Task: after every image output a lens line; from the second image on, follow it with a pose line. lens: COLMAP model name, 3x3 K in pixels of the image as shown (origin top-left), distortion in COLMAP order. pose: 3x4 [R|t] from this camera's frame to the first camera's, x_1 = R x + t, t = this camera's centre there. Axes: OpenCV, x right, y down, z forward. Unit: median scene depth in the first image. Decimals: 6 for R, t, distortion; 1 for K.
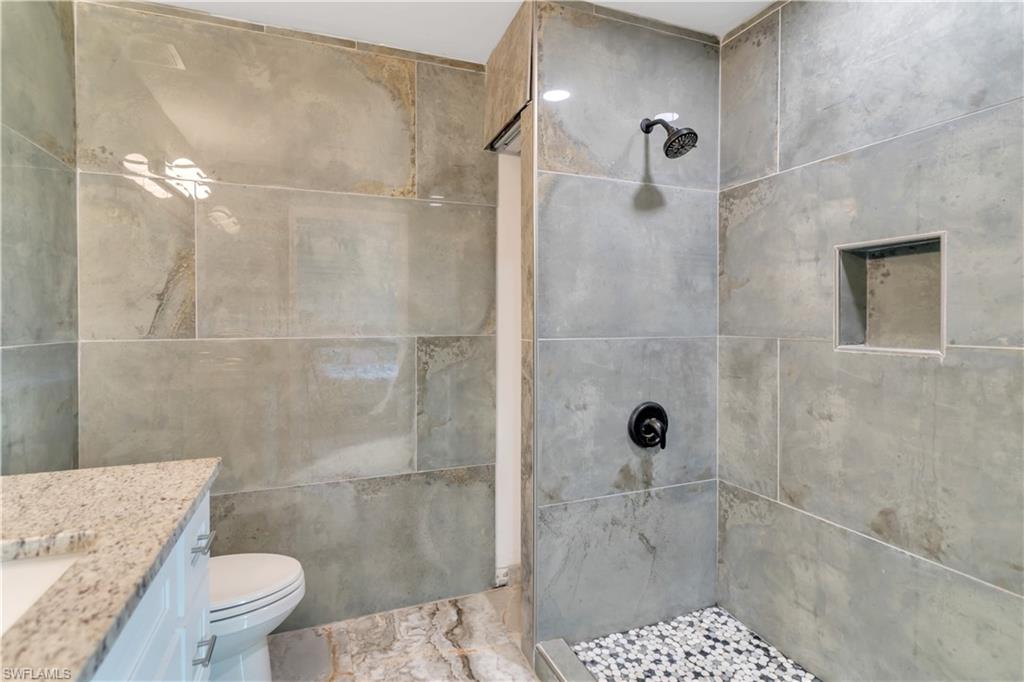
lens RADIAL K [[512.8, 0, 512.7], [0, 512.8, 319.1], [0, 0, 1]] dist [0.000982, -0.000820]
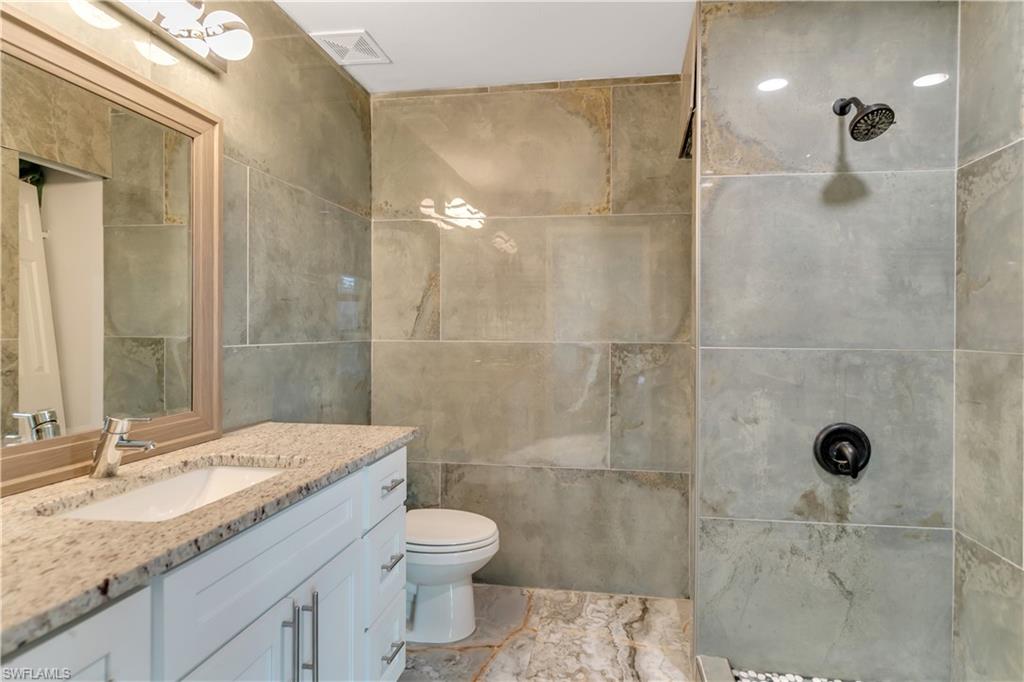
lens RADIAL K [[500.3, 0, 512.9], [0, 500.3, 326.3], [0, 0, 1]] dist [0.000270, -0.000185]
pose [[0.871613, 0.006571, -0.490151, 0.186634], [-0.008102, 0.999967, -0.001001, 0.002397], [0.490128, 0.004844, 0.871637, -0.015975]]
